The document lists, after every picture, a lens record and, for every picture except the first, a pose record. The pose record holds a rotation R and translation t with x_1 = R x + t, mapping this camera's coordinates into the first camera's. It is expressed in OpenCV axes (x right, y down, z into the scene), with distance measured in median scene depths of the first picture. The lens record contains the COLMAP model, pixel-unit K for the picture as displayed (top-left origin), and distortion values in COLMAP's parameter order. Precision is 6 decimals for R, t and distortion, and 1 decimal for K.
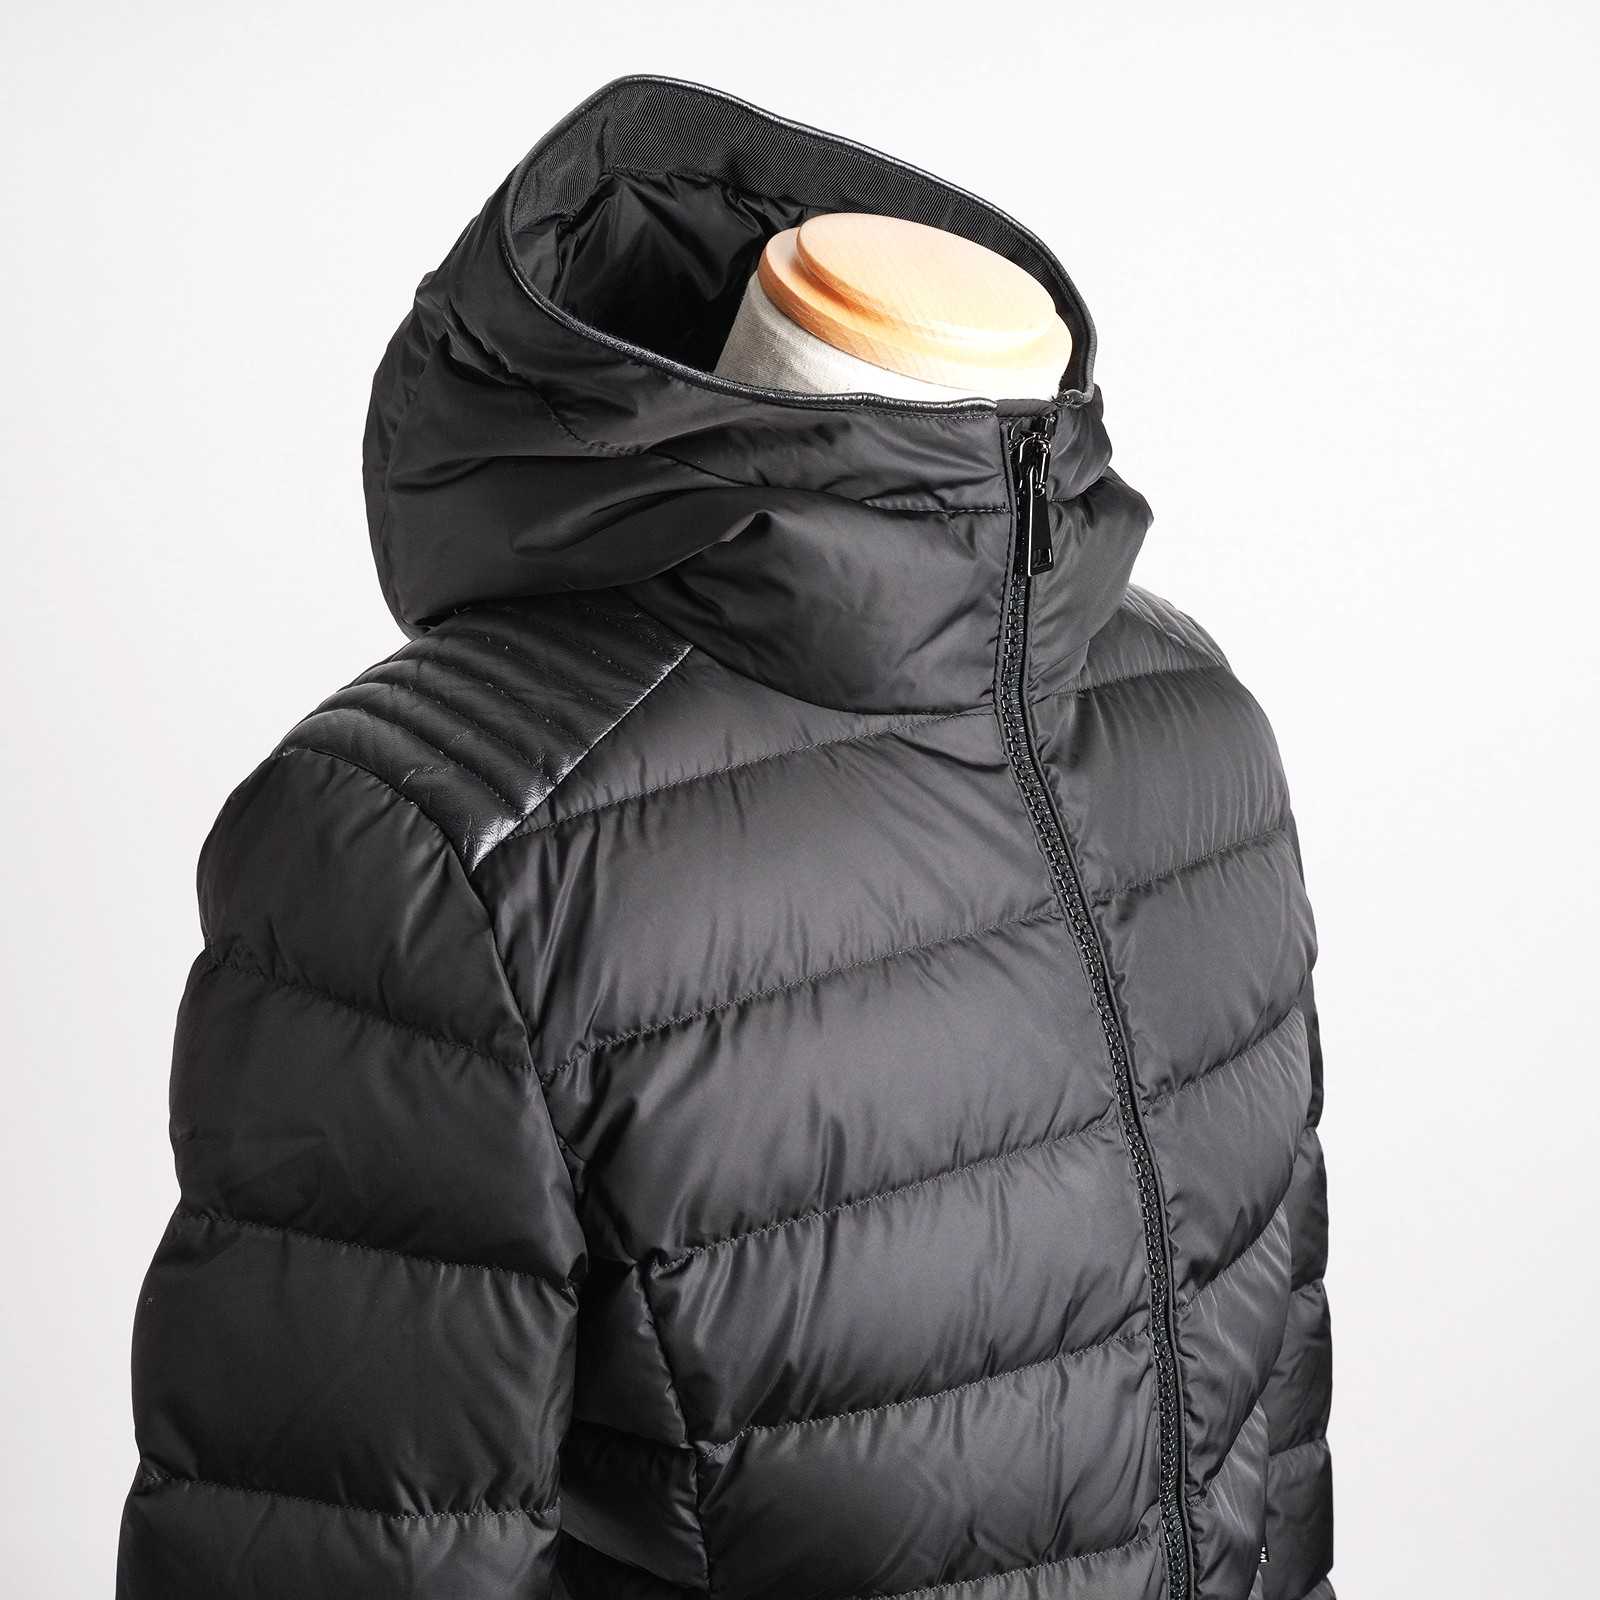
lens RADIAL K [[2388.0, 0, 752.5], [0, 2388.0, 783.2], [0, 0, 1]] dist [0.012798, 0.000000]
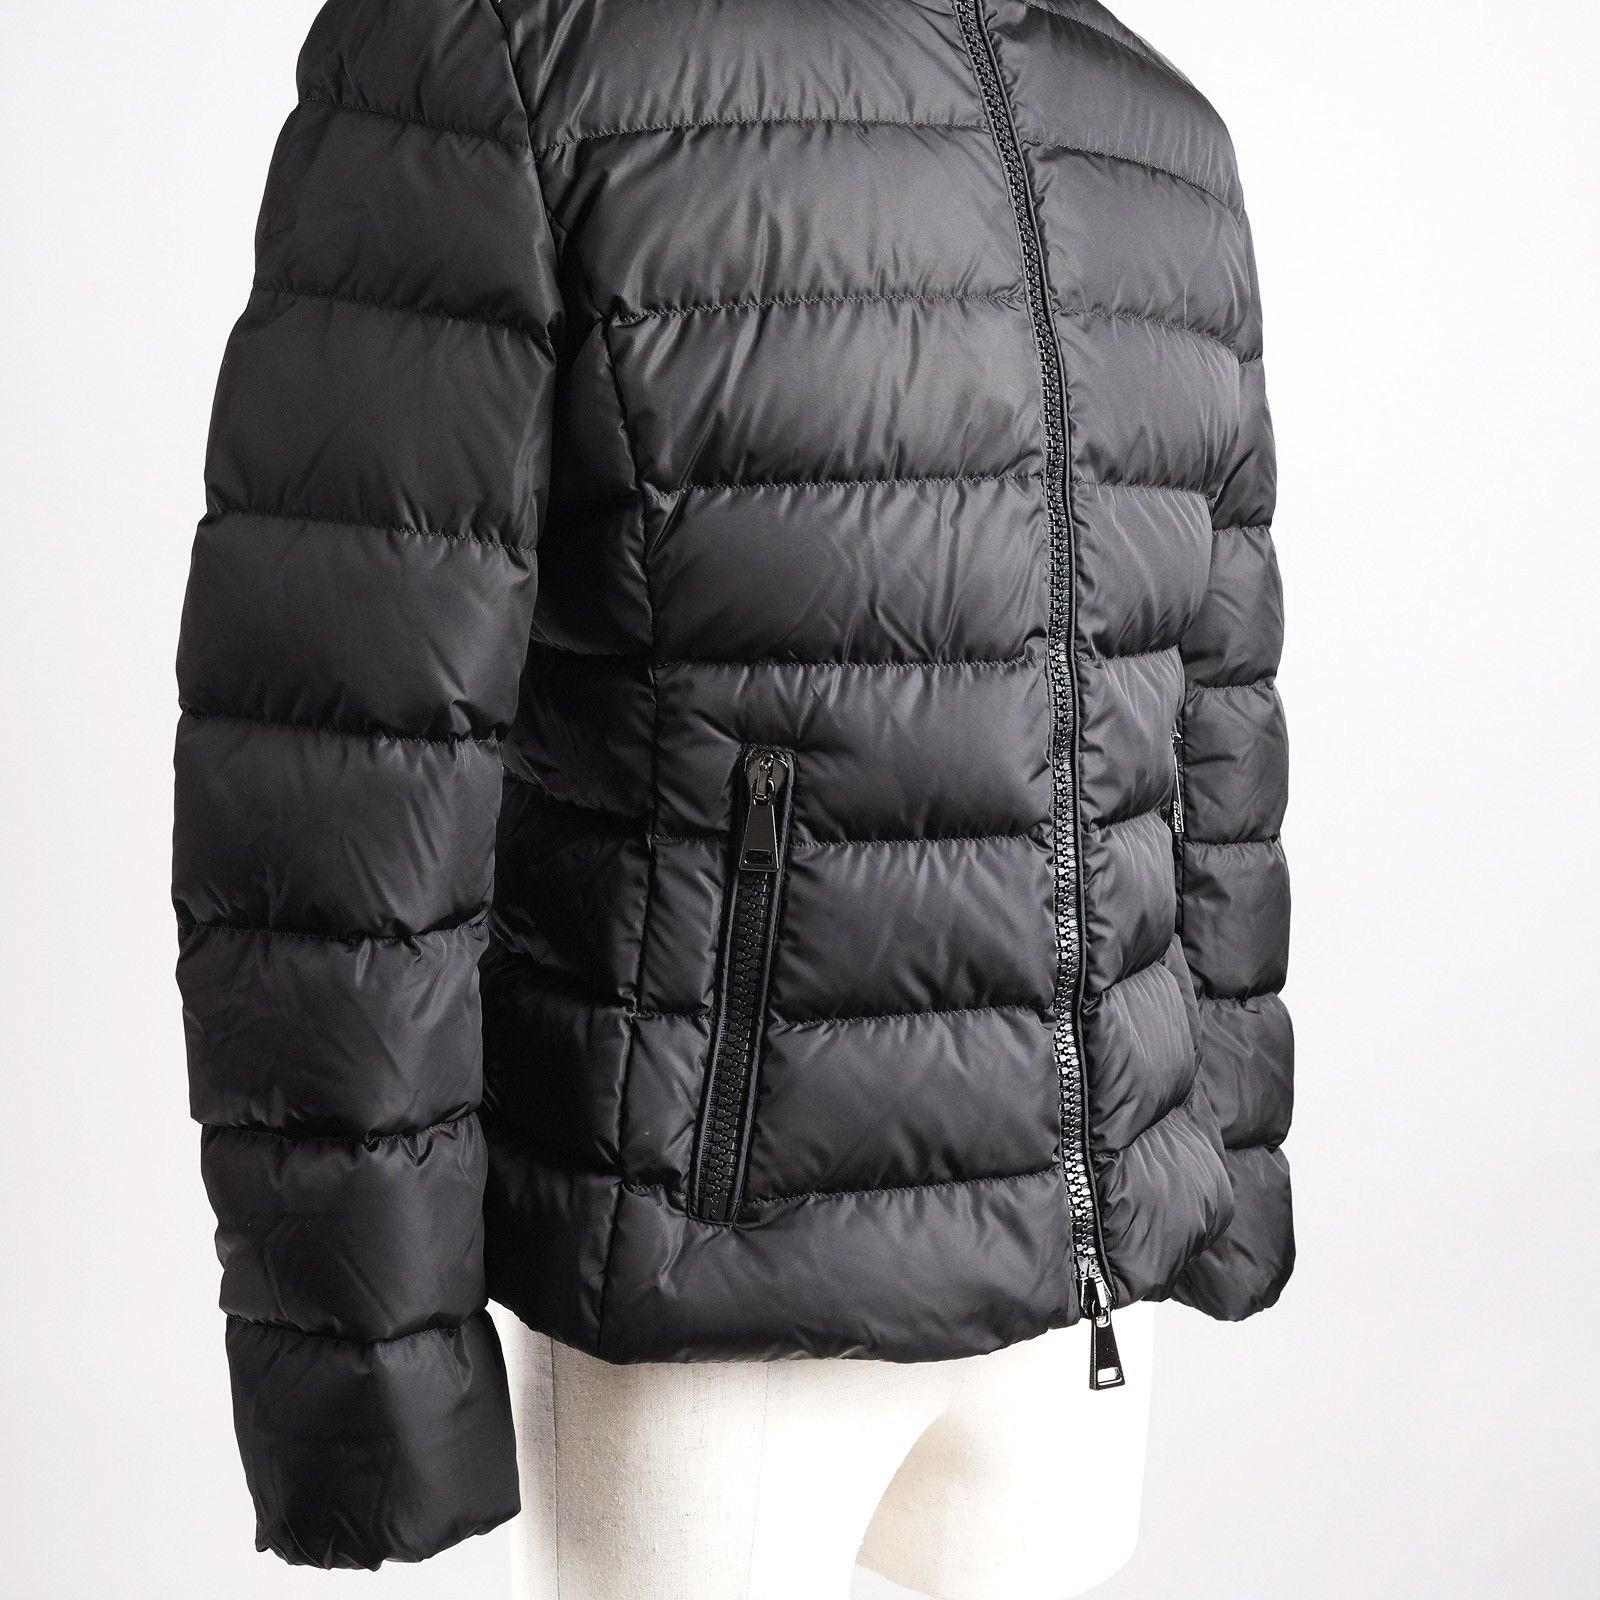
lens RADIAL K [[2388.0, 0, 762.6], [0, 2388.0, 776.0], [0, 0, 1]] dist [0.012798, 0.000000]
pose [[0.991217, 0.061932, -0.116850, 0.184796], [-0.074504, 0.991519, -0.106487, 0.537631], [0.109264, 0.114258, 0.987424, -0.176297]]
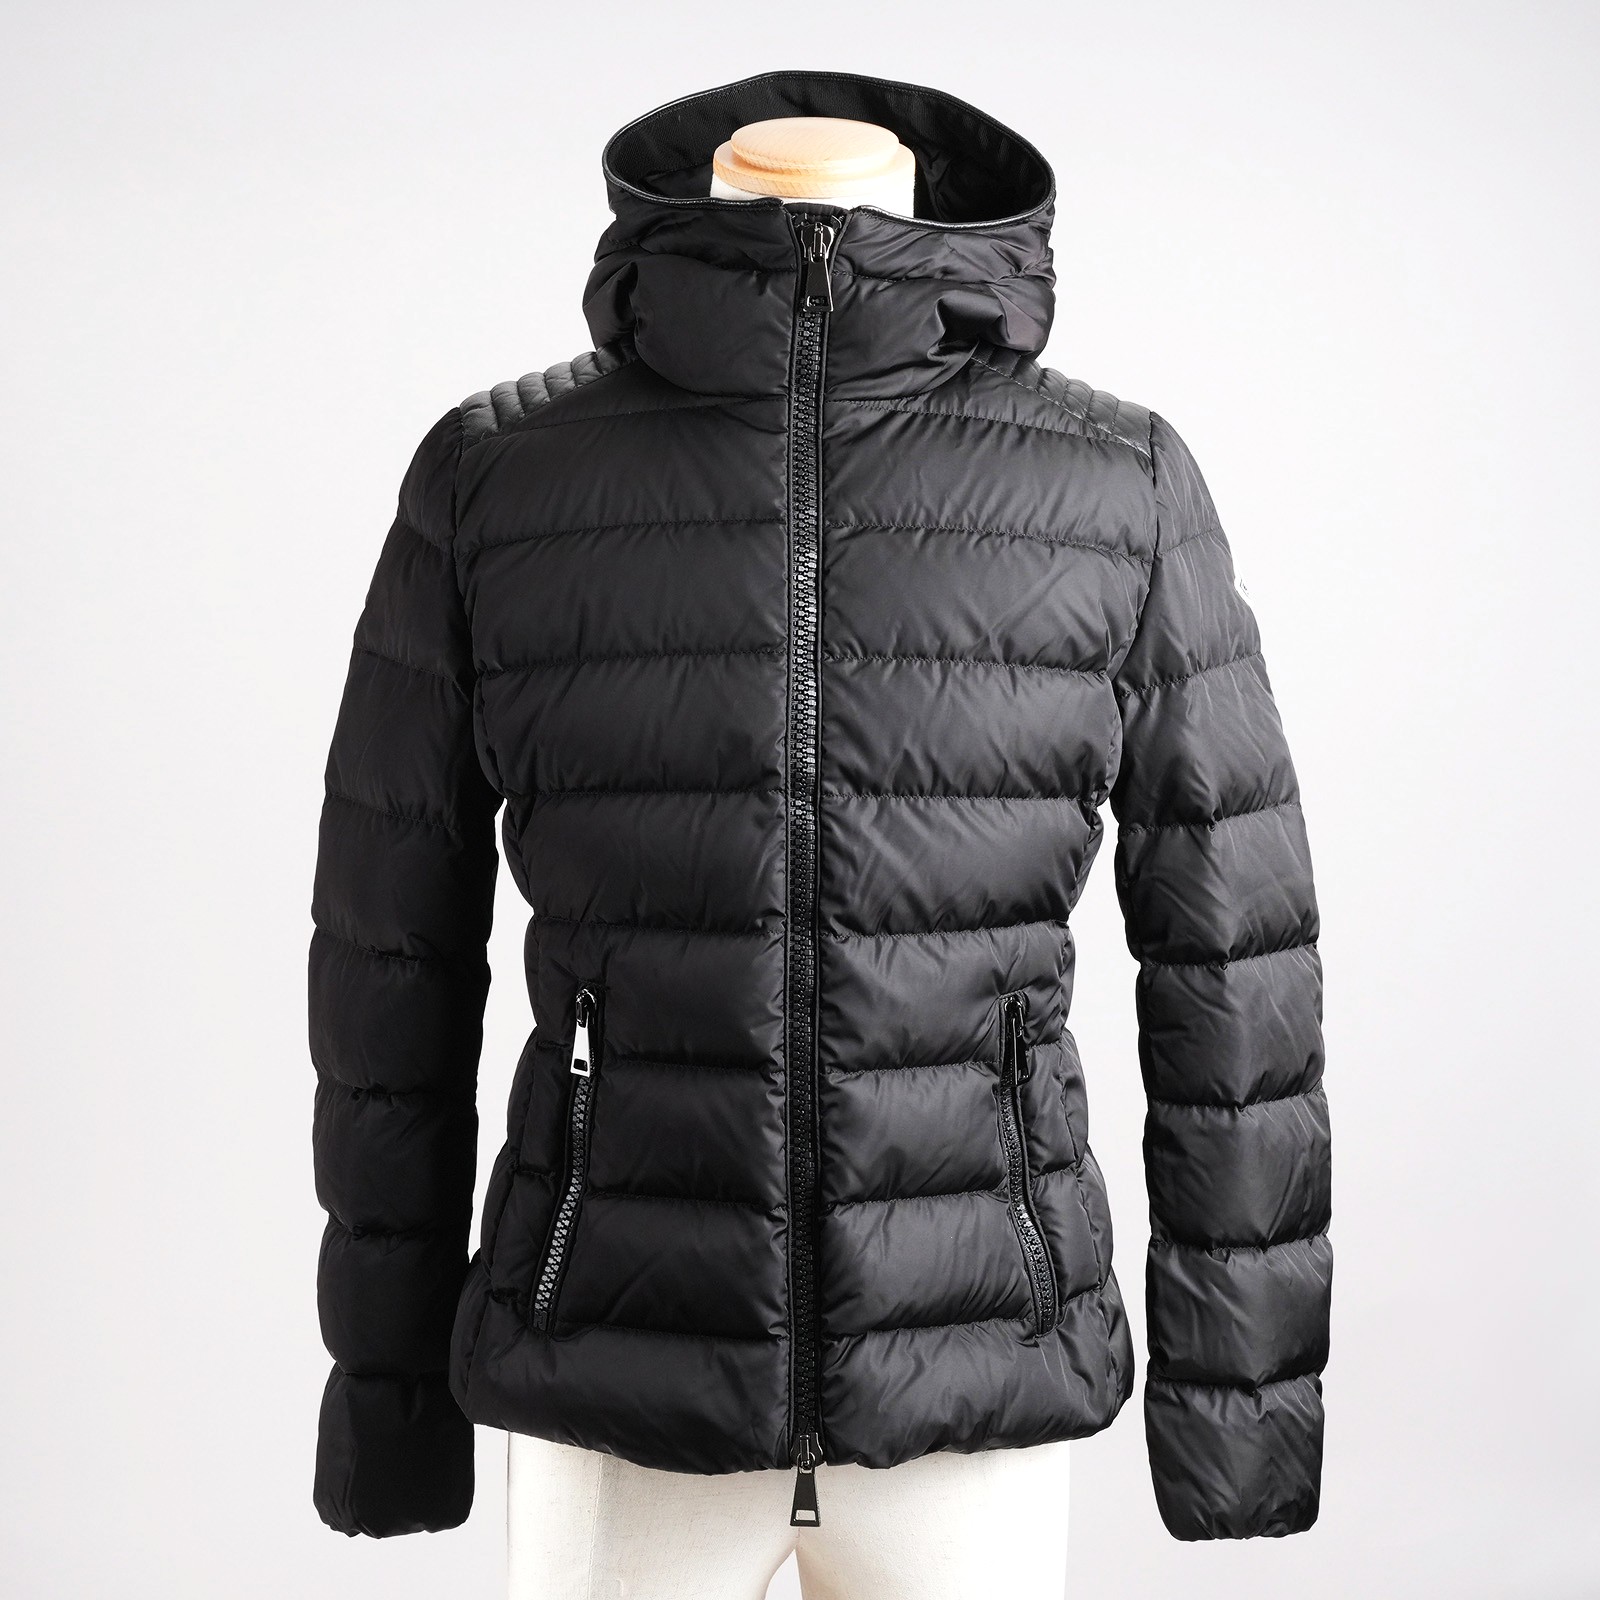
lens RADIAL K [[2388.0, 0, 800.1], [0, 2388.0, 789.3], [0, 0, 1]] dist [0.012798, 0.000000]
pose [[0.725339, 0.090821, -0.682374, 1.270360], [-0.195781, 0.977541, -0.078002, 0.360124], [0.659964, 0.190174, 0.726830, -0.098585]]
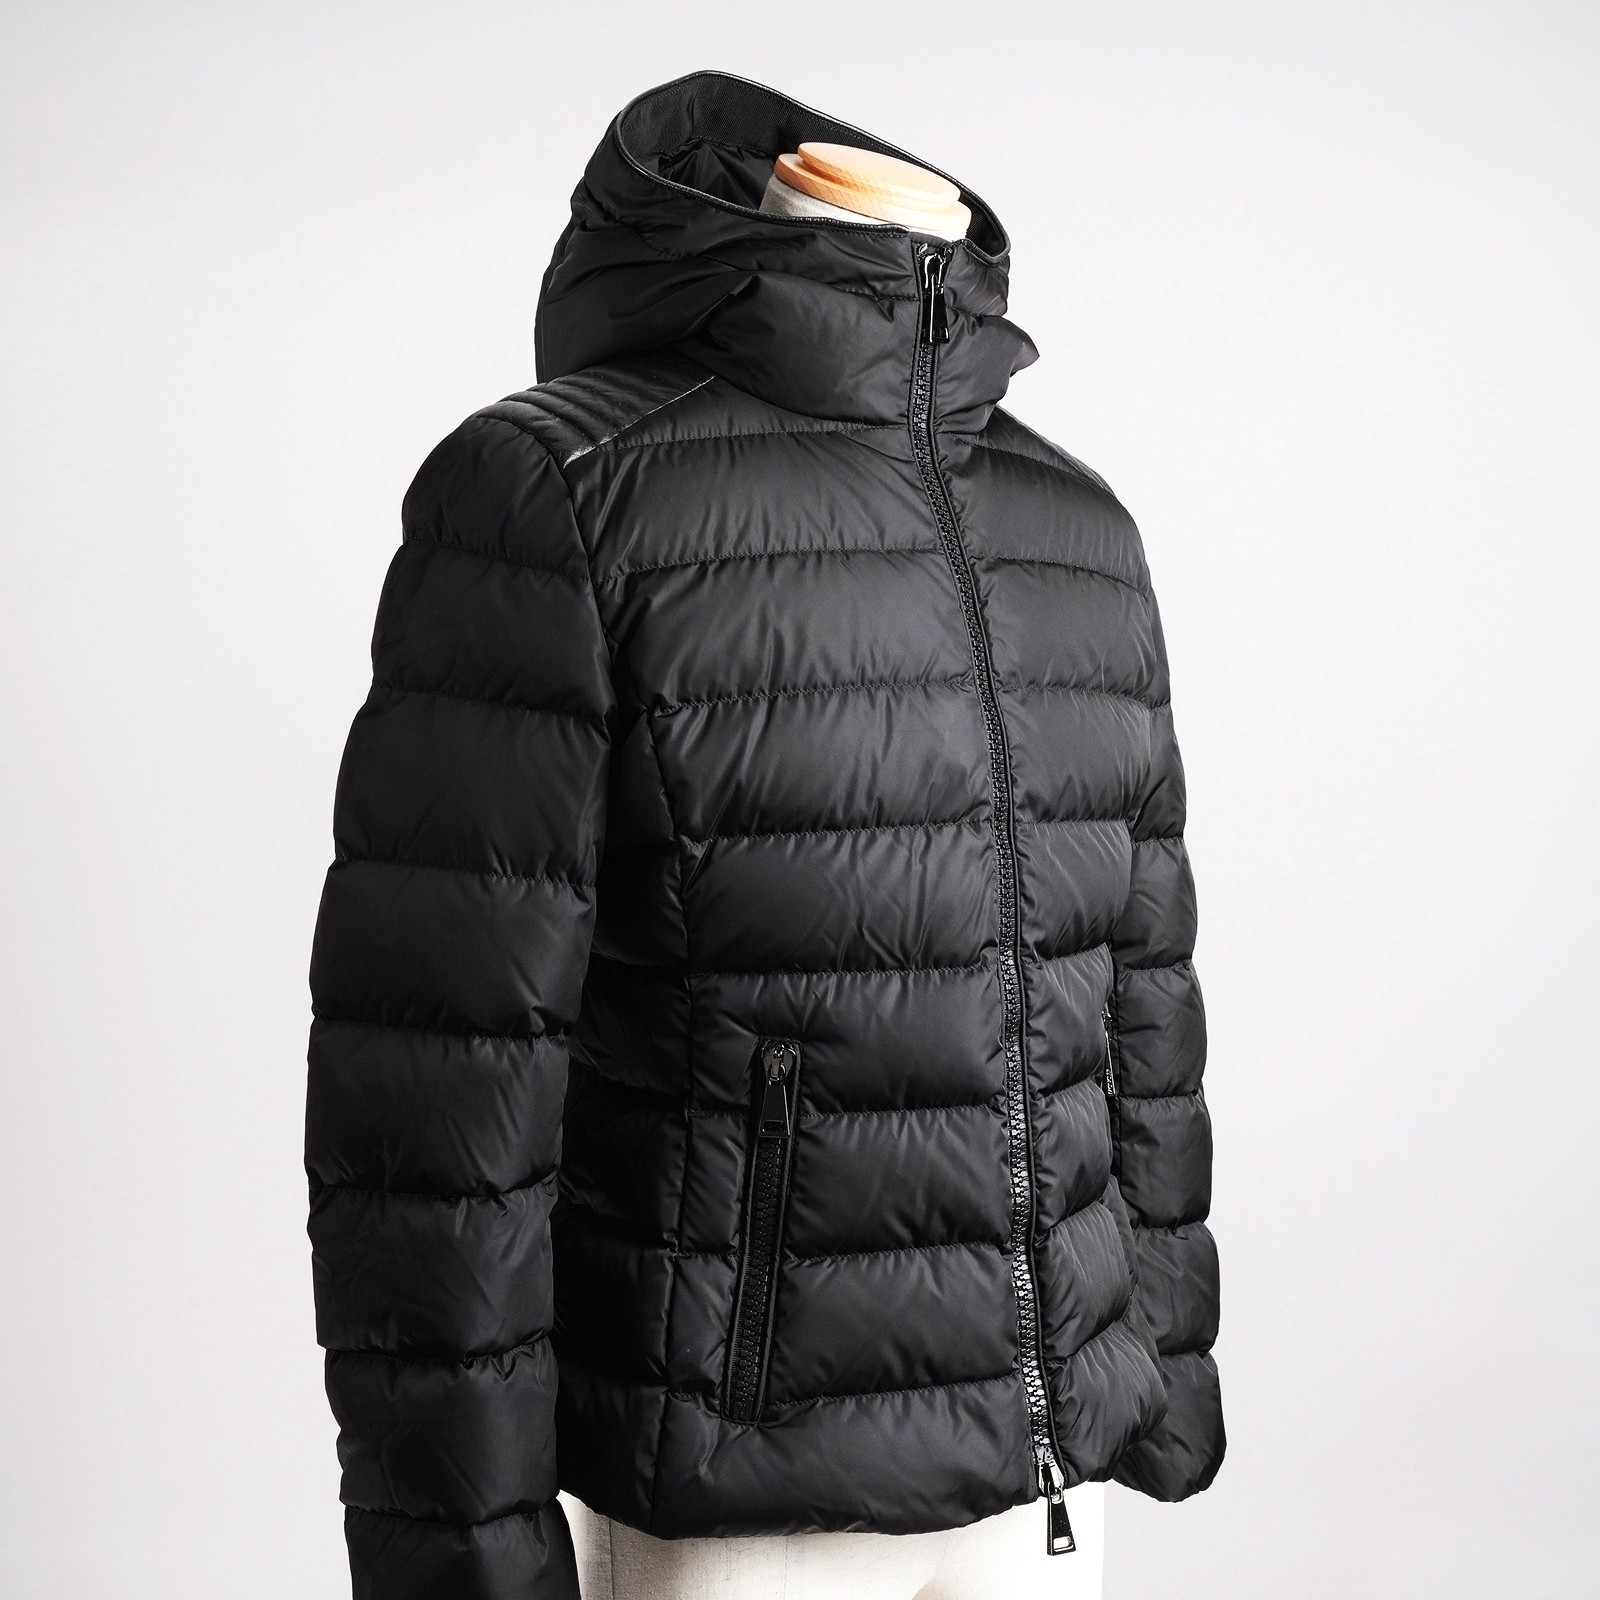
lens RADIAL K [[2388.0, 0, 765.1], [0, 2388.0, 780.0], [0, 0, 1]] dist [0.012798, 0.000000]
pose [[0.992954, 0.036942, -0.112591, 0.202703], [-0.057992, 0.980095, -0.189868, 0.522673], [0.103336, 0.195060, 0.975332, -0.517151]]
